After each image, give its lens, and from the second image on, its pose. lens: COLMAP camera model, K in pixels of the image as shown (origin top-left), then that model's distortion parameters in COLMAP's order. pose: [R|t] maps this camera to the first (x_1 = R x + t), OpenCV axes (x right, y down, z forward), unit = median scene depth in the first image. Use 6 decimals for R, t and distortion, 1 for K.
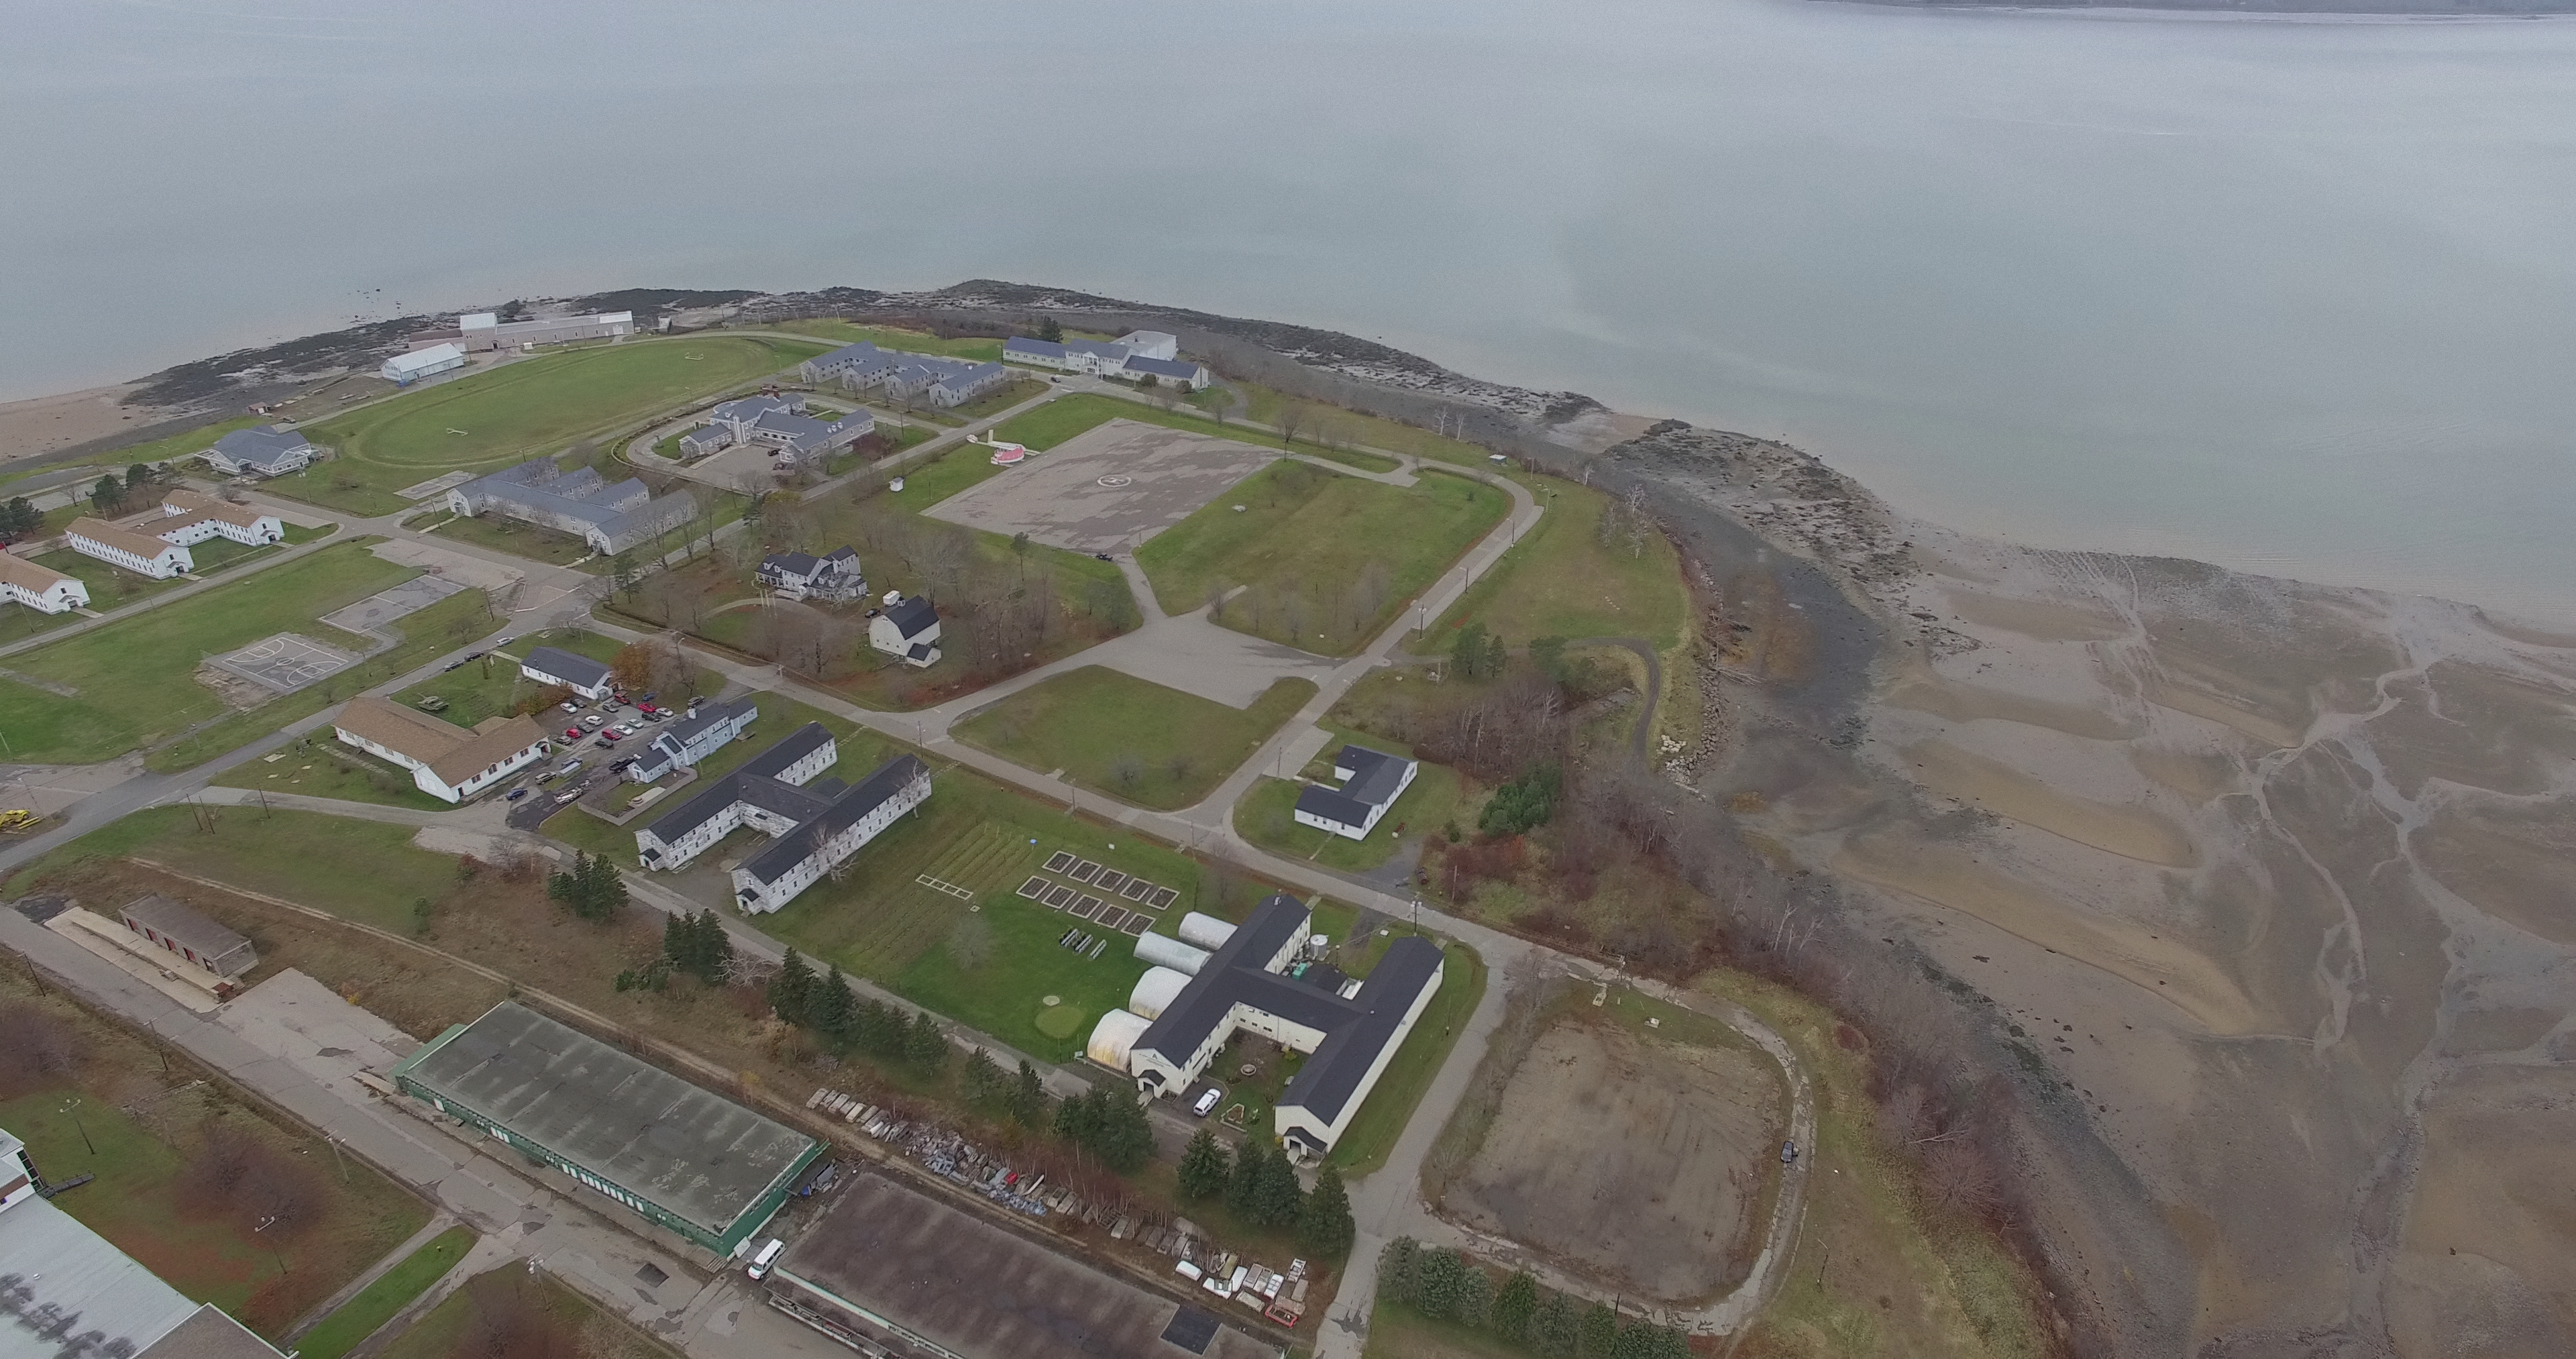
lens RADIAL K [[1459.6, 0, 1288.0], [0, 1459.6, 679.5], [0, 0, 1]] dist [-0.127298, 0.088372]
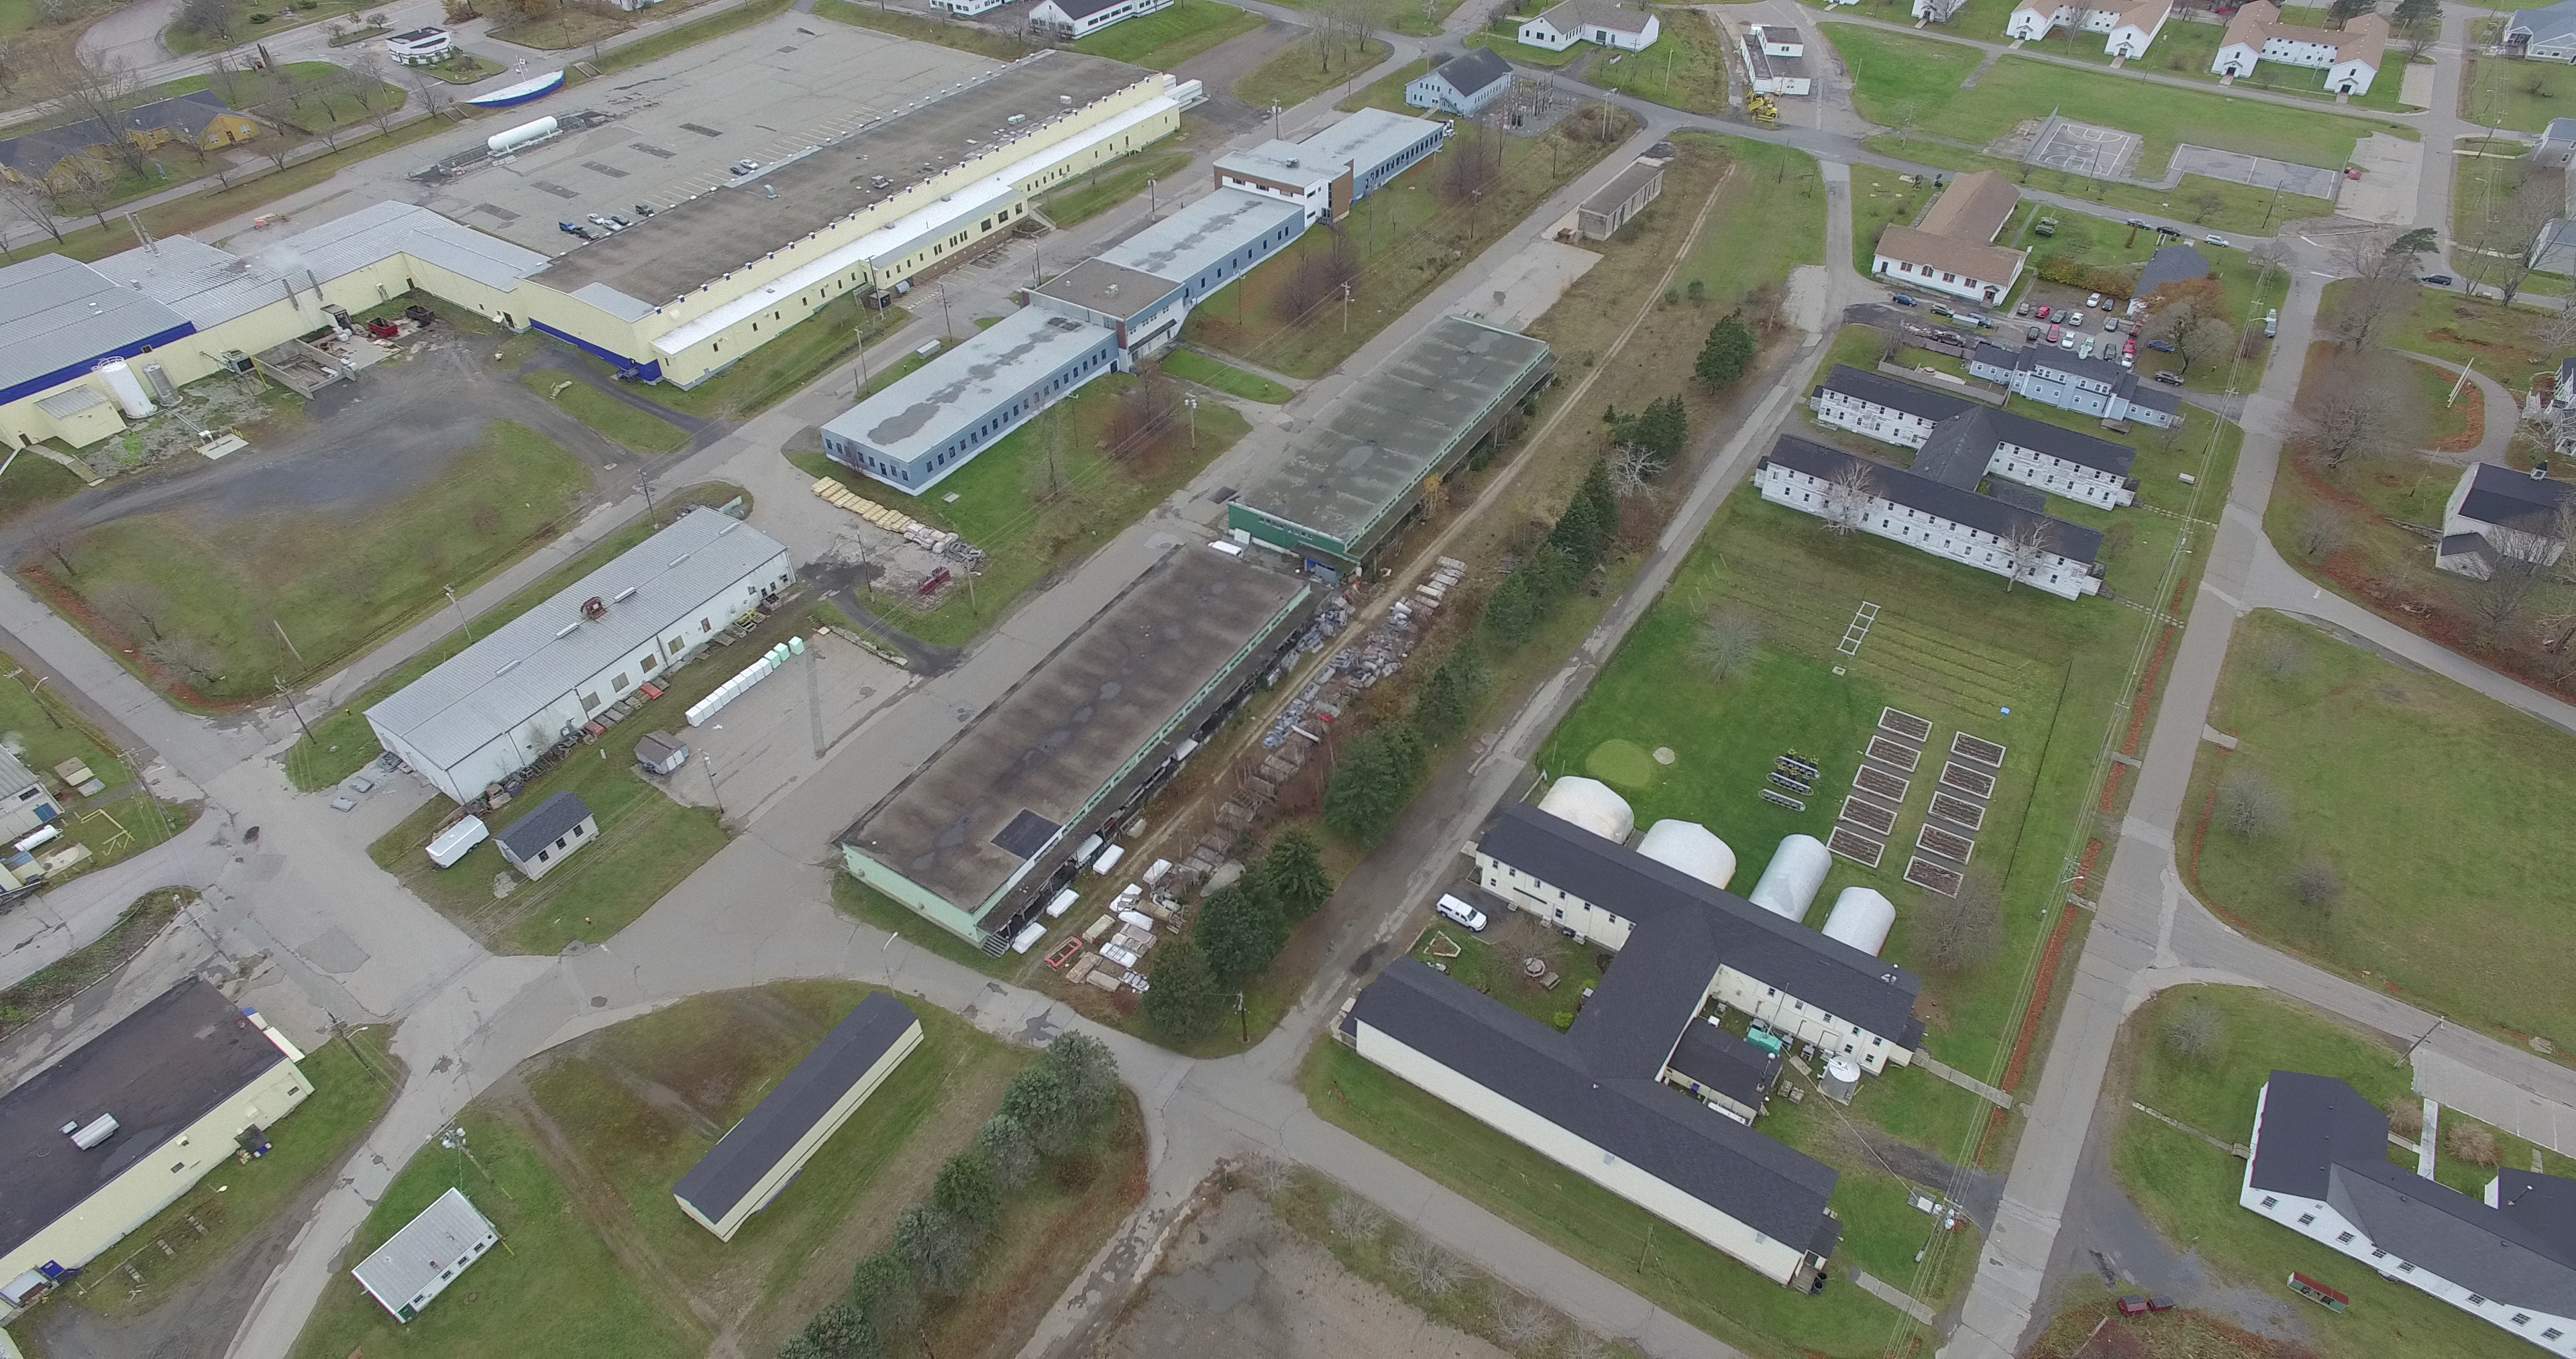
lens RADIAL K [[1459.6, 0, 1288.0], [0, 1459.6, 679.5], [0, 0, 1]] dist [-0.127298, 0.088372]
pose [[-0.121179, 0.640707, -0.758162, 0.366348], [-0.461304, 0.639952, 0.614541, -0.152036], [0.878928, 0.424213, 0.218012, 0.643939]]
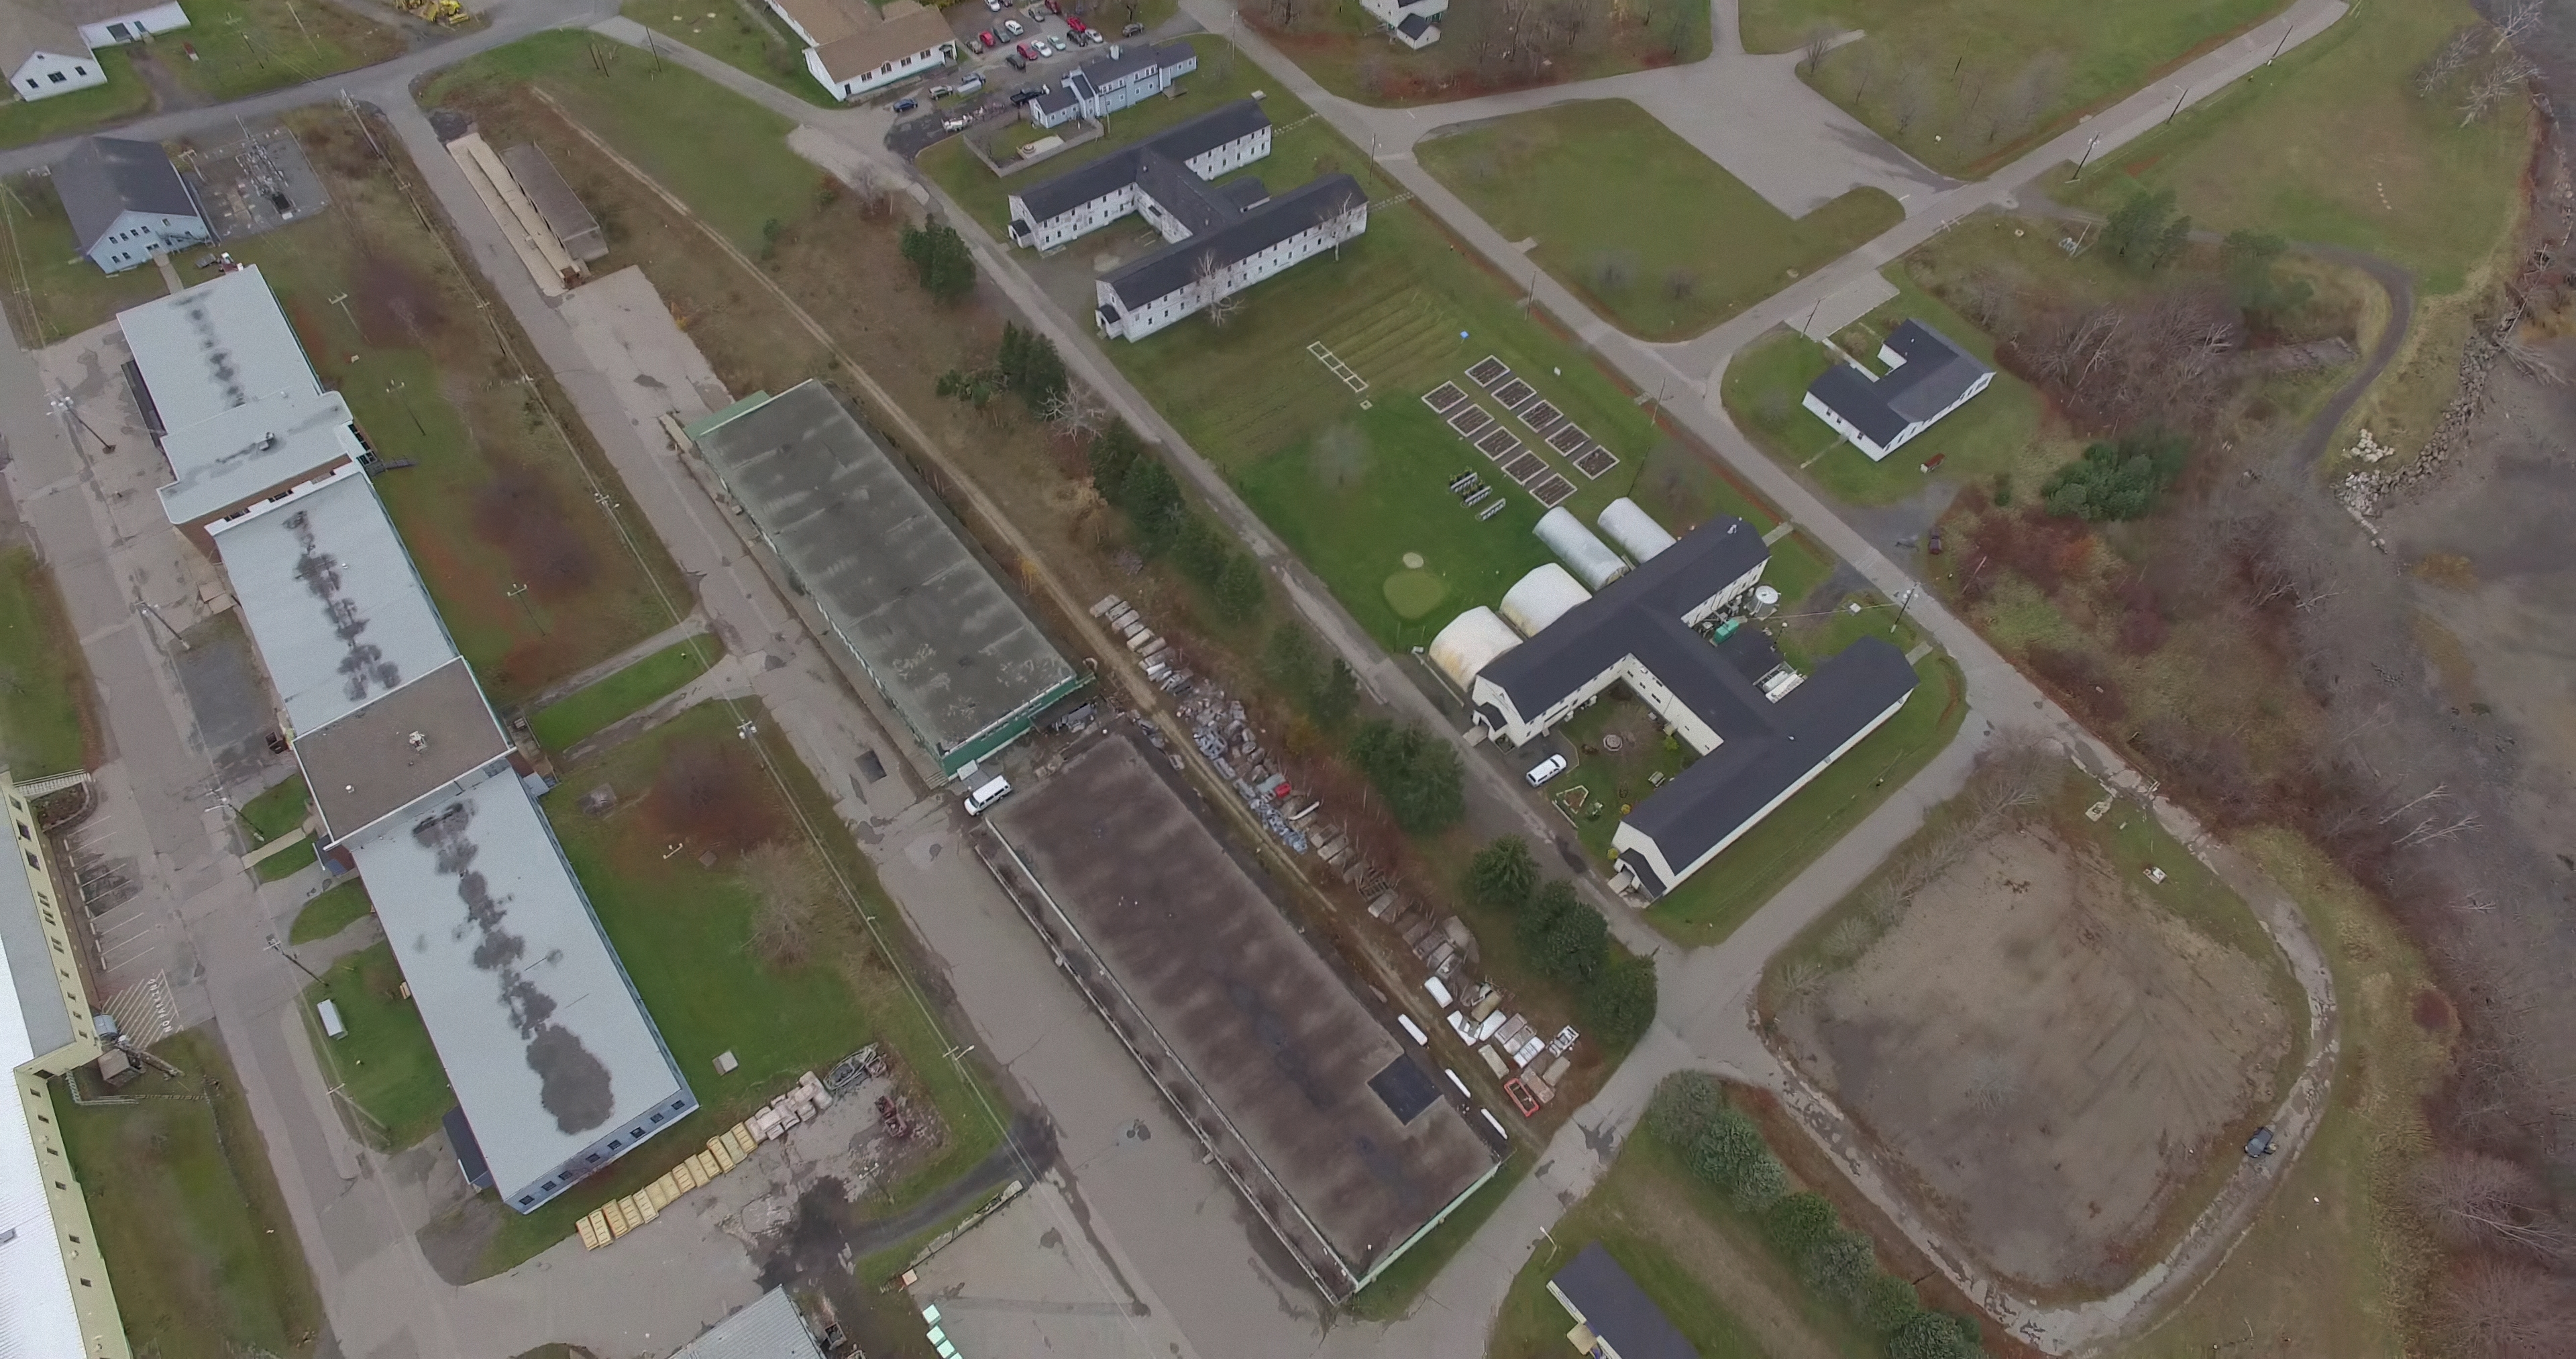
lens RADIAL K [[1459.6, 0, 1288.0], [0, 1459.6, 679.5], [0, 0, 1]] dist [-0.127298, 0.088372]
pose [[0.904019, 0.355871, -0.236865, -0.011133], [-0.214945, 0.857339, 0.467728, -0.082719], [0.369524, -0.371922, 0.851543, 0.253979]]
